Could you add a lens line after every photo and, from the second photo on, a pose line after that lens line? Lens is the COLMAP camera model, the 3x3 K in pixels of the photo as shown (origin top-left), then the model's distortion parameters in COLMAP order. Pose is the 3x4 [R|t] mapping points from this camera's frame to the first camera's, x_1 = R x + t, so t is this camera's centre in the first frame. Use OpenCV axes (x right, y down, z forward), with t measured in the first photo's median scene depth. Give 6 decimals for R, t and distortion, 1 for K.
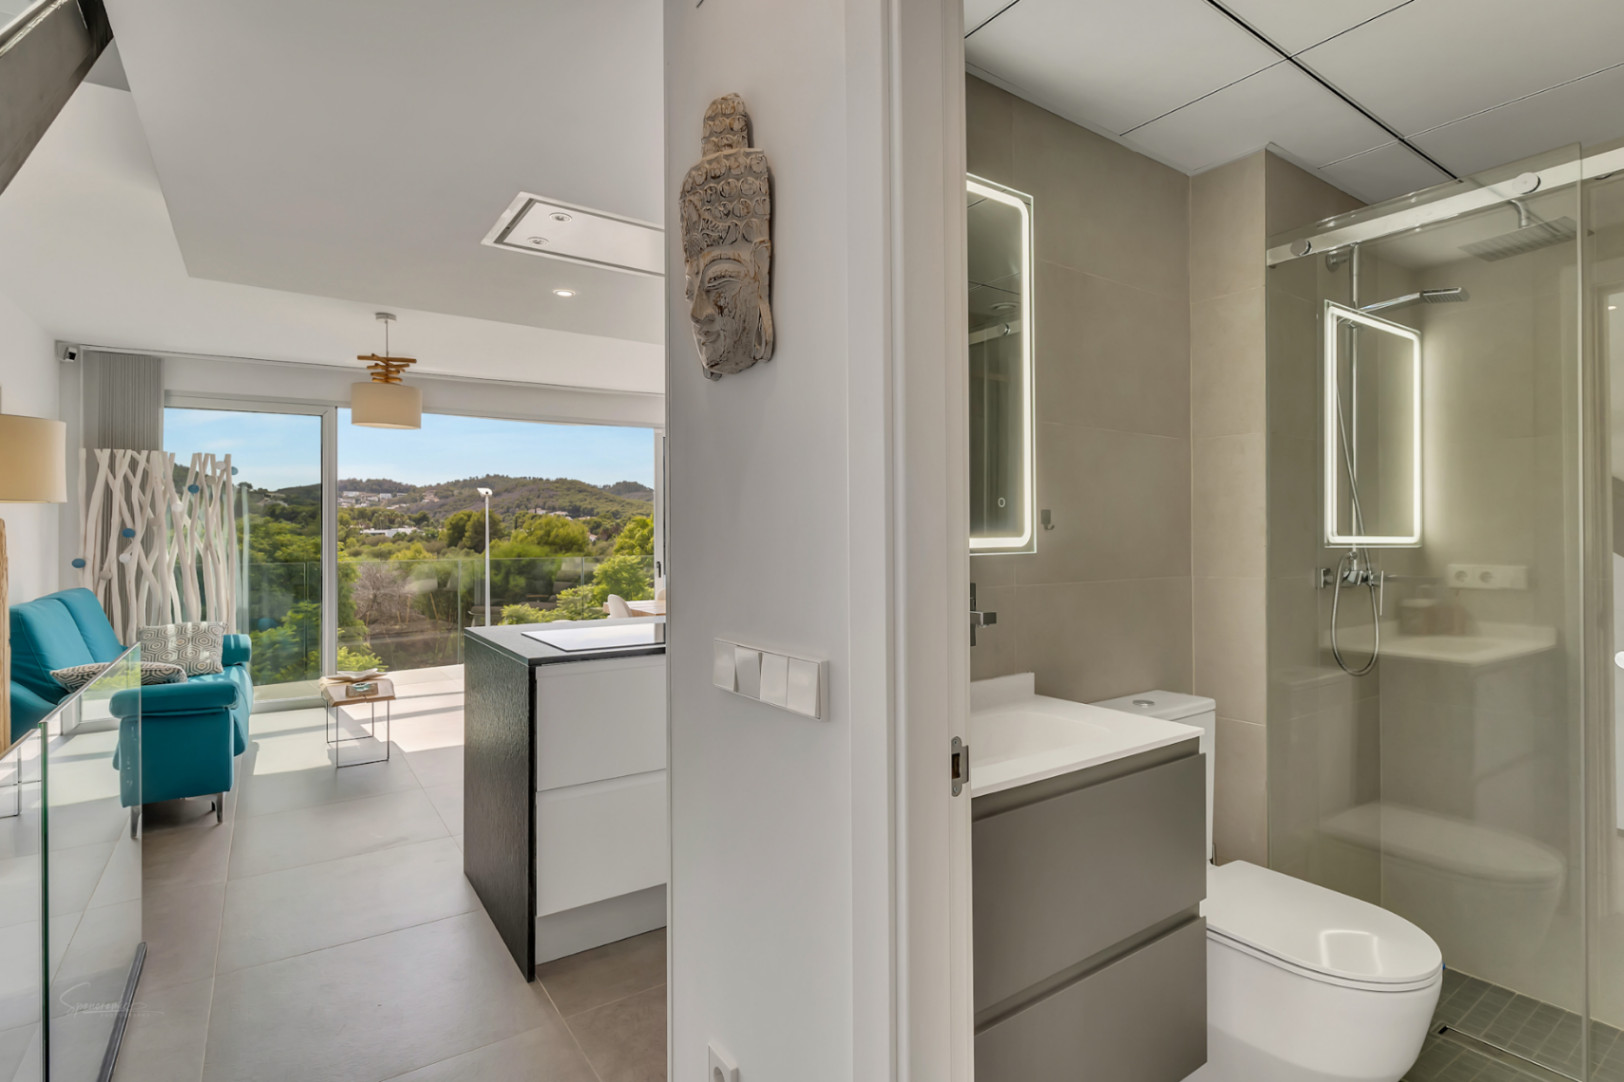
lens RADIAL K [[787.3, 0, 812.0], [0, 787.3, 541.0], [0, 0, 1]] dist [-0.000913, -0.000054]
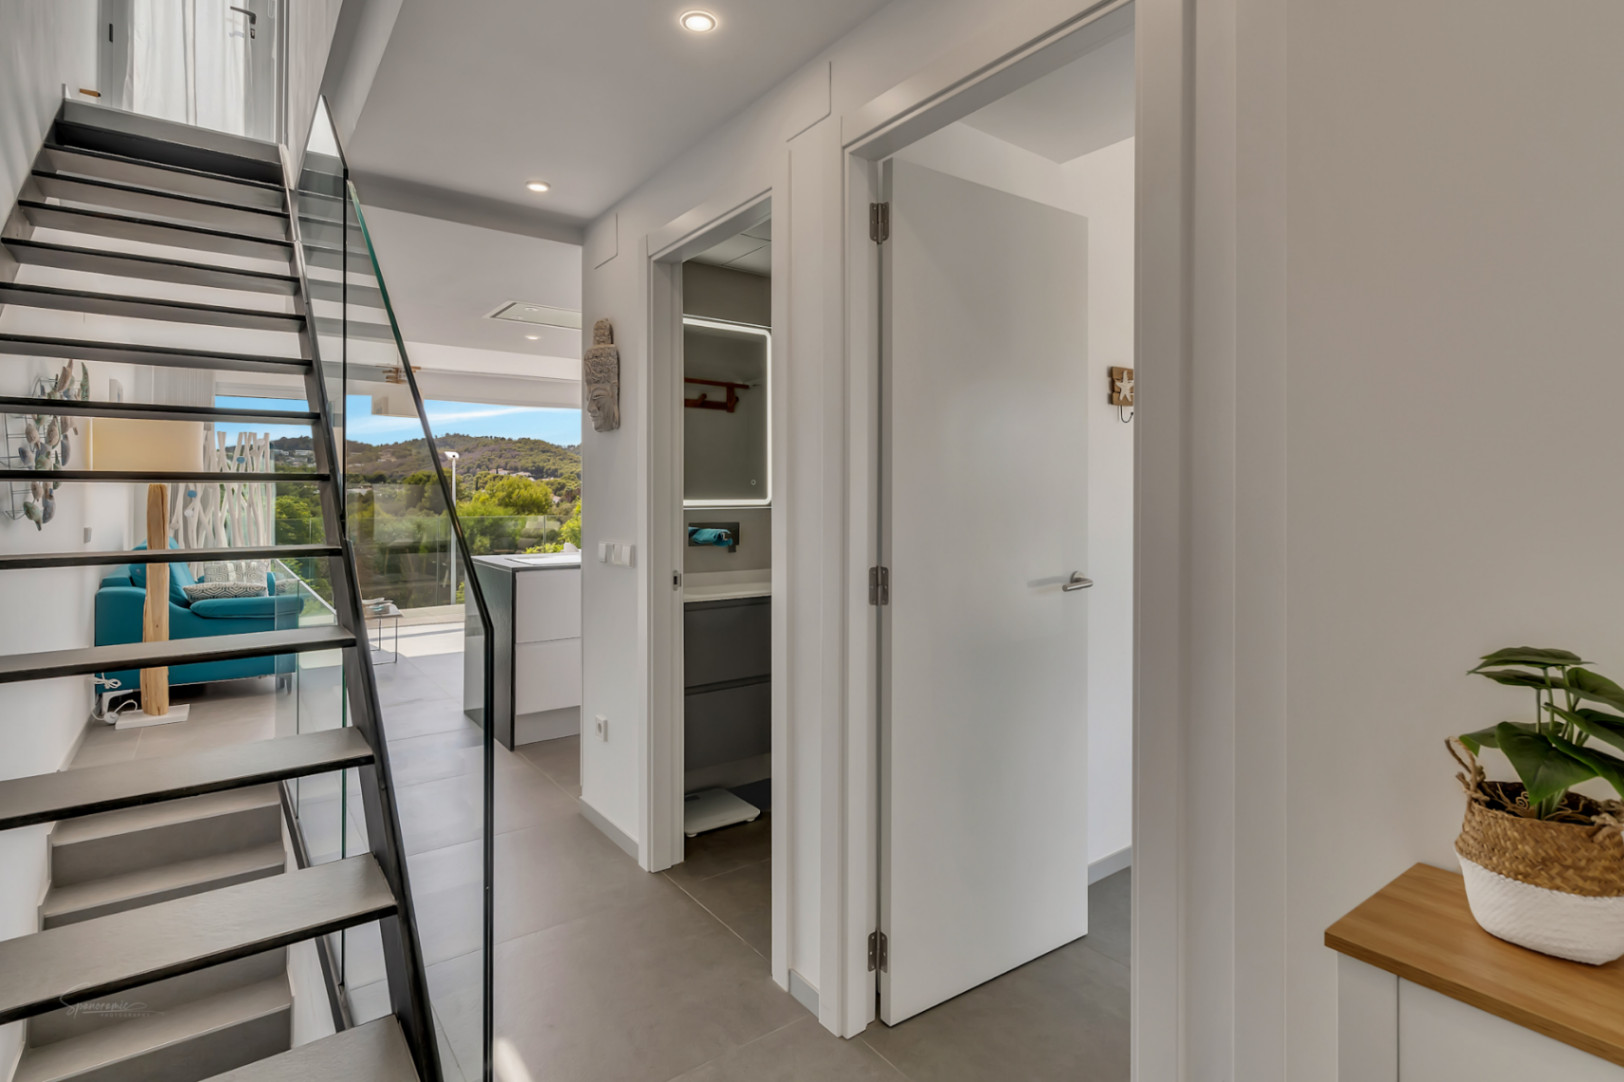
lens RADIAL K [[804.3, 0, 806.8], [0, 804.3, 495.7], [0, 0, 1]] dist [-0.001876, -0.000397]
pose [[0.999534, 0.004589, 0.030163, 0.242013], [-0.004286, 0.999940, -0.010097, 0.004251], [-0.030208, 0.009963, 0.999494, -0.812831]]
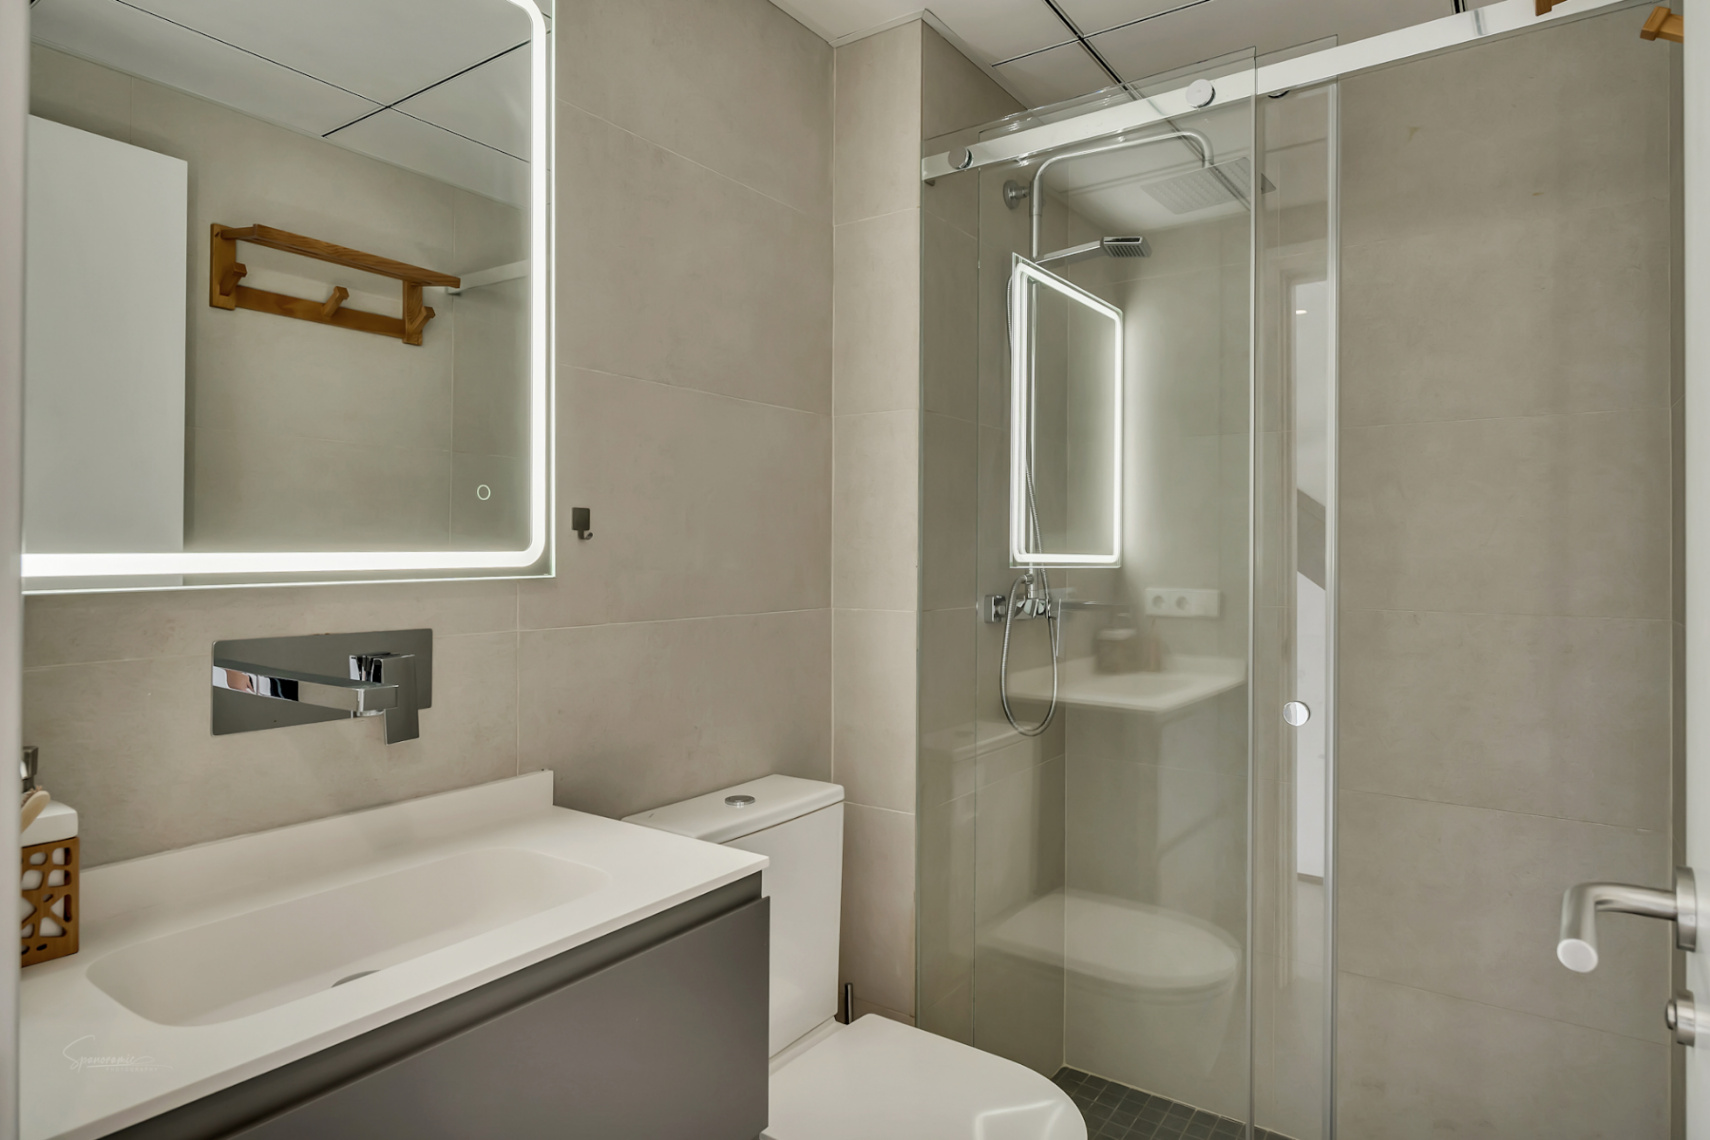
lens RADIAL K [[965.7, 0, 856.9], [0, 965.7, 561.8], [0, 0, 1]] dist [-0.003154, -0.000445]
pose [[0.937850, 0.005103, 0.347004, 0.193986], [-0.007187, 0.999963, 0.004719, -0.001460], [-0.346967, -0.006919, 0.937852, 0.166483]]
